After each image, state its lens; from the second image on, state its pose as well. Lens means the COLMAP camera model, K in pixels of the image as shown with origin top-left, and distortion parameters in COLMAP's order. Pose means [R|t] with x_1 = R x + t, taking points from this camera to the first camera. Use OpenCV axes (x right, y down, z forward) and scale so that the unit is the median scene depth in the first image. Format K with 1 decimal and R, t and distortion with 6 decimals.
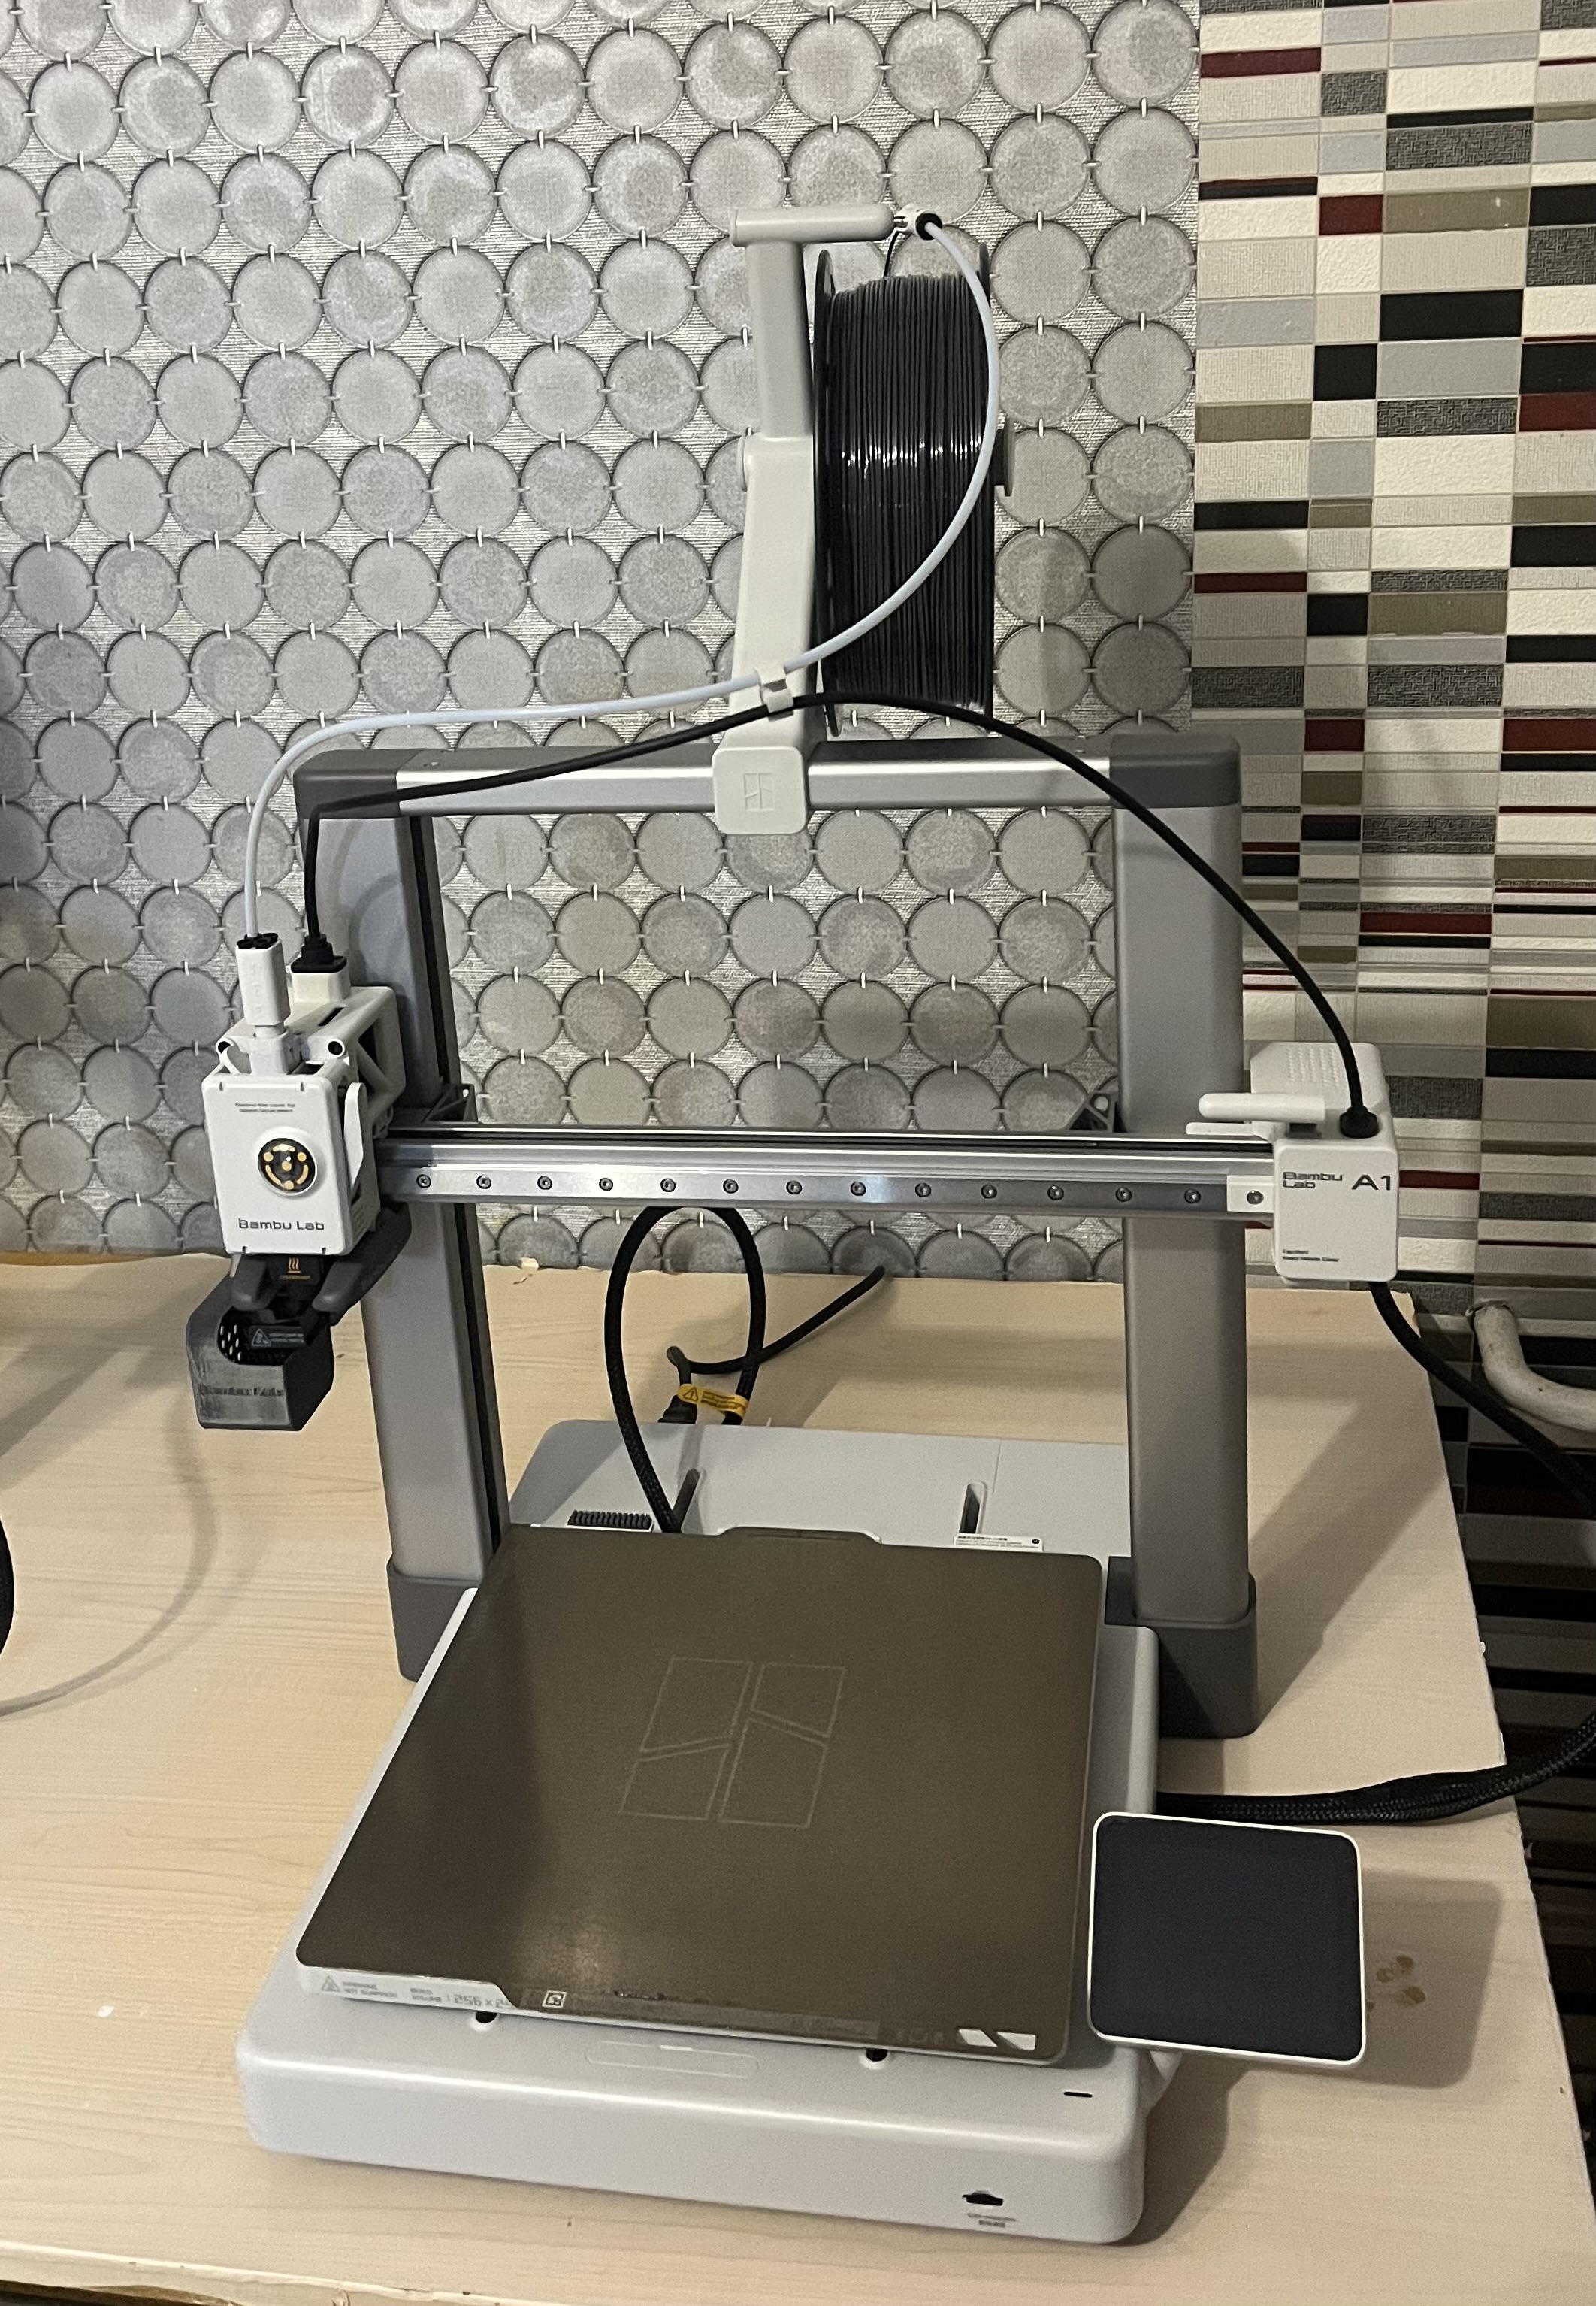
lens RADIAL K [[2527.5, 0, 799.9], [0, 2527.5, 1190.4], [0, 0, 1]] dist [0.010507, -0.021376]
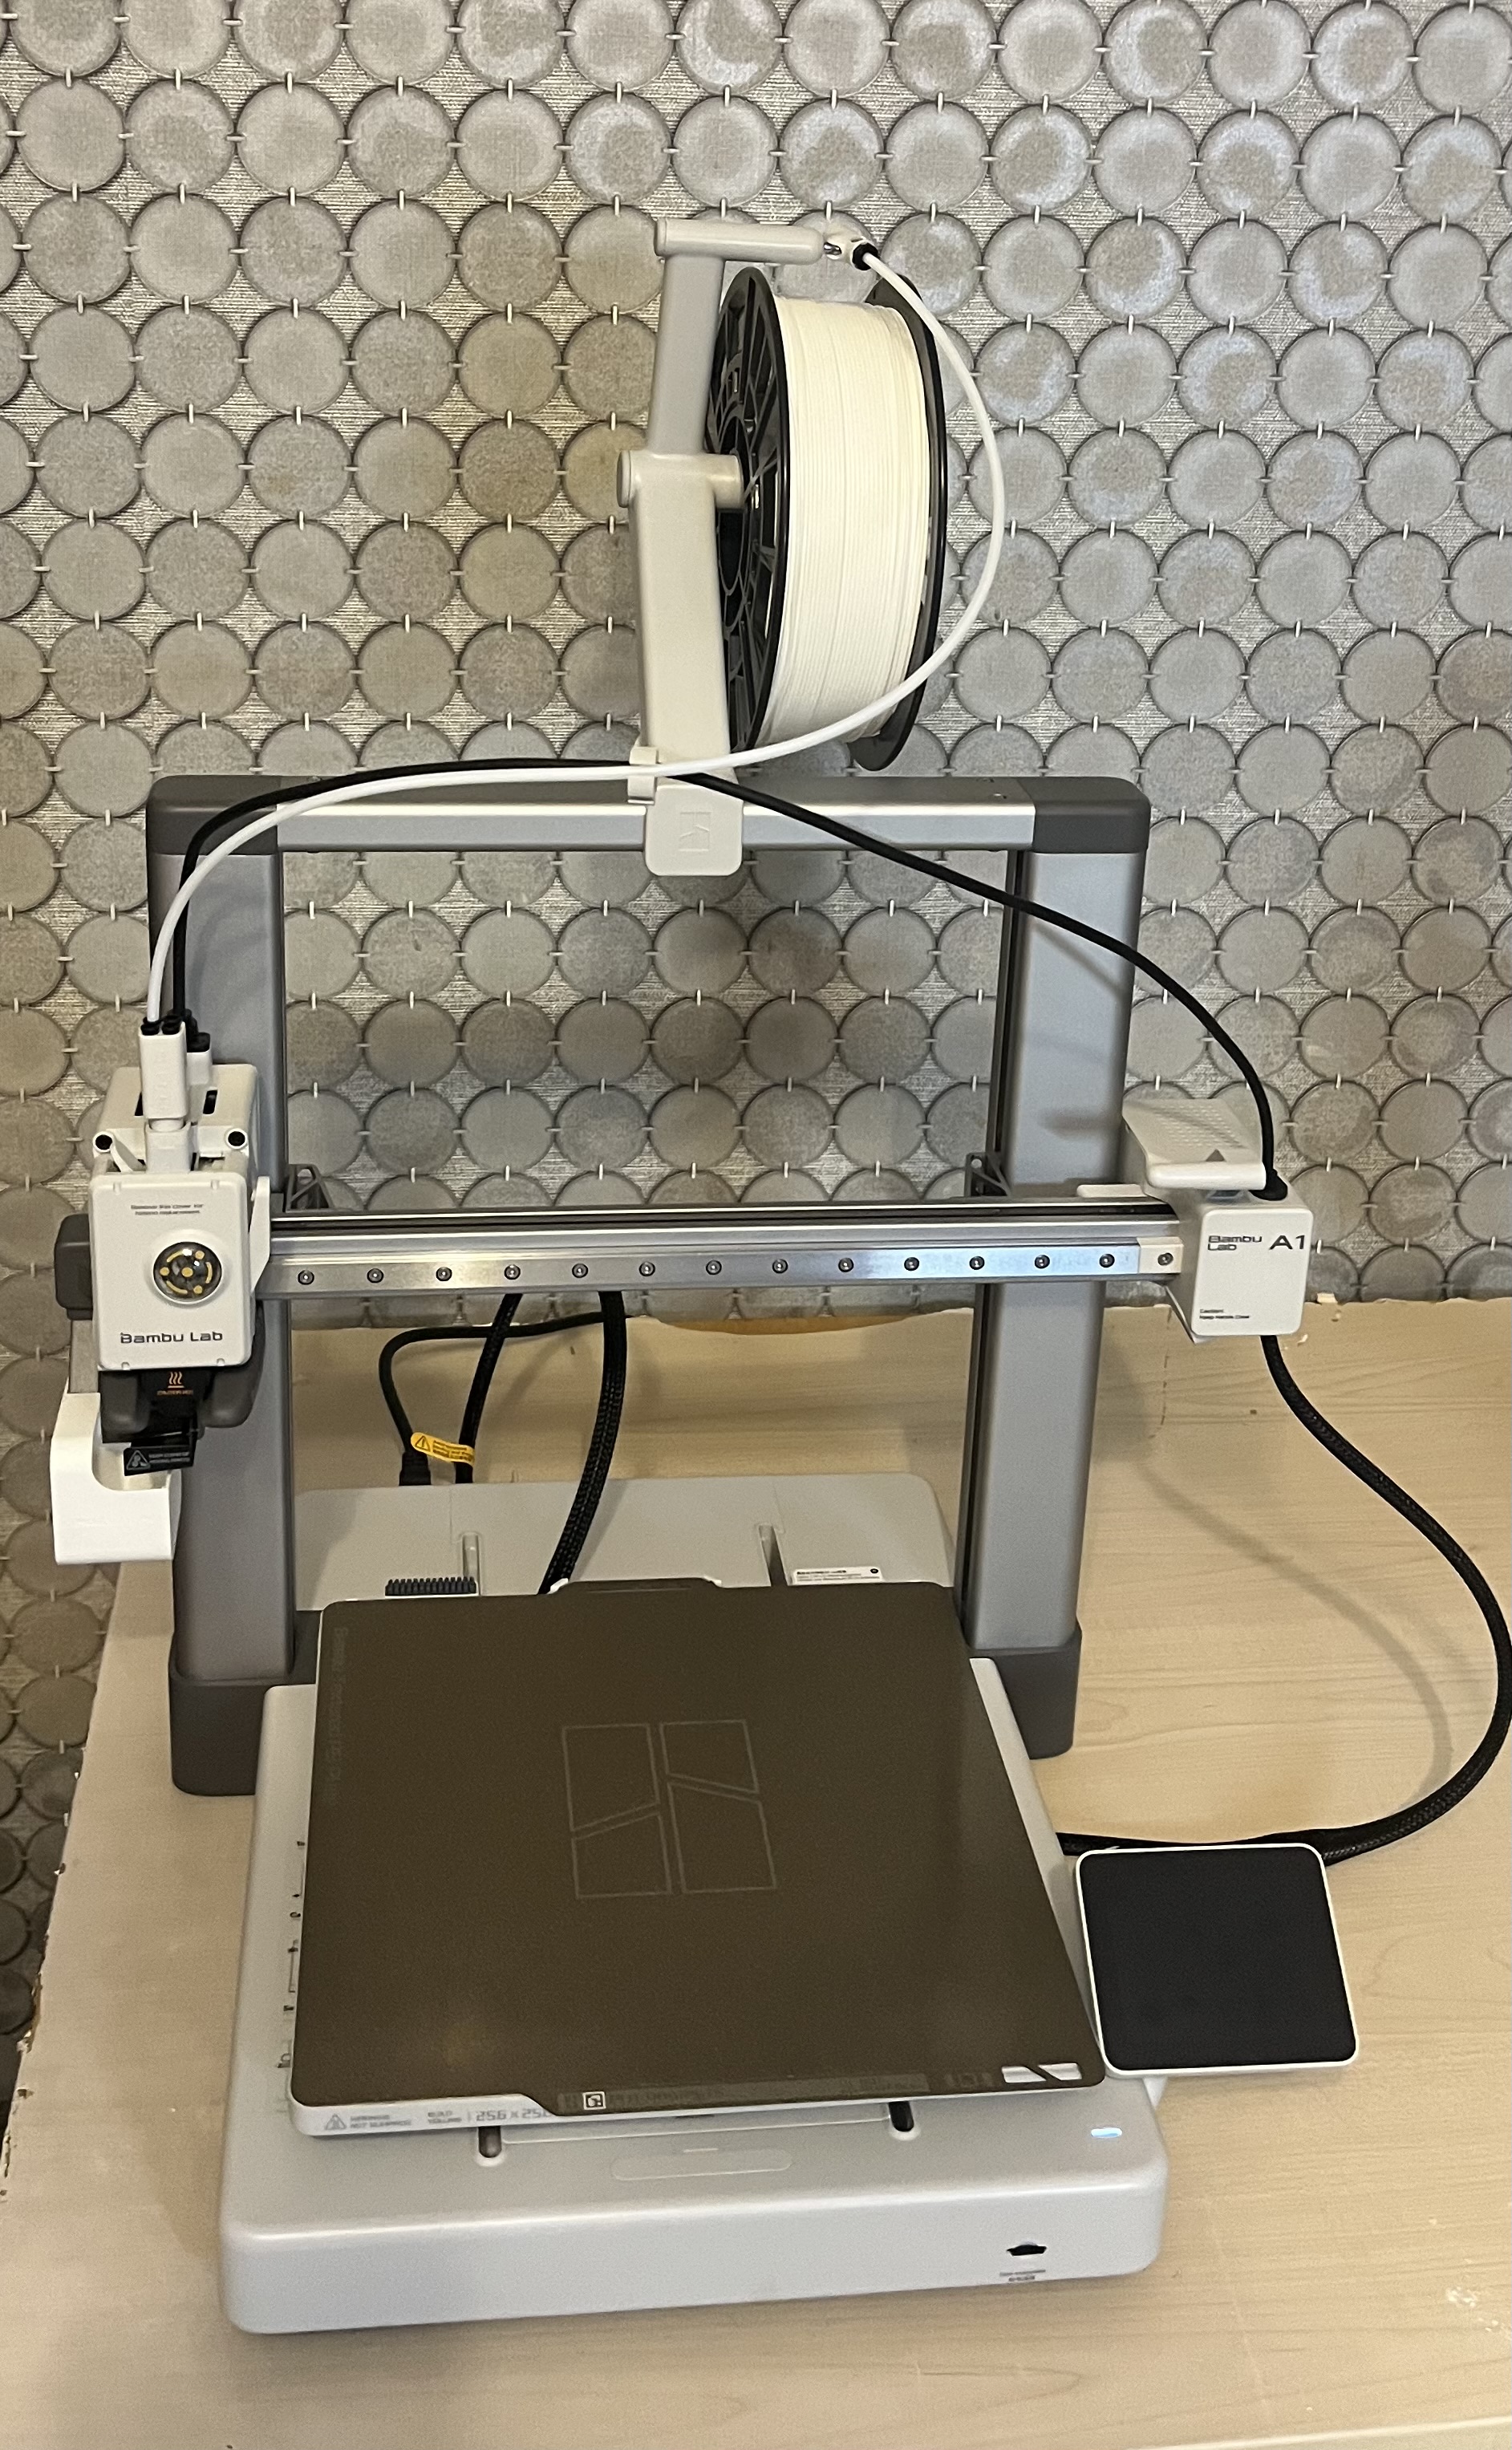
lens RADIAL K [[2614.7, 0, 756.0], [0, 2614.7, 1225.0], [0, 0, 1]] dist [0.004953, 0.017699]
pose [[0.952827, -0.049620, 0.299429, -0.314900], [0.047945, 0.998766, 0.012945, -0.011135], [-0.299702, 0.002021, 0.954031, 0.065190]]
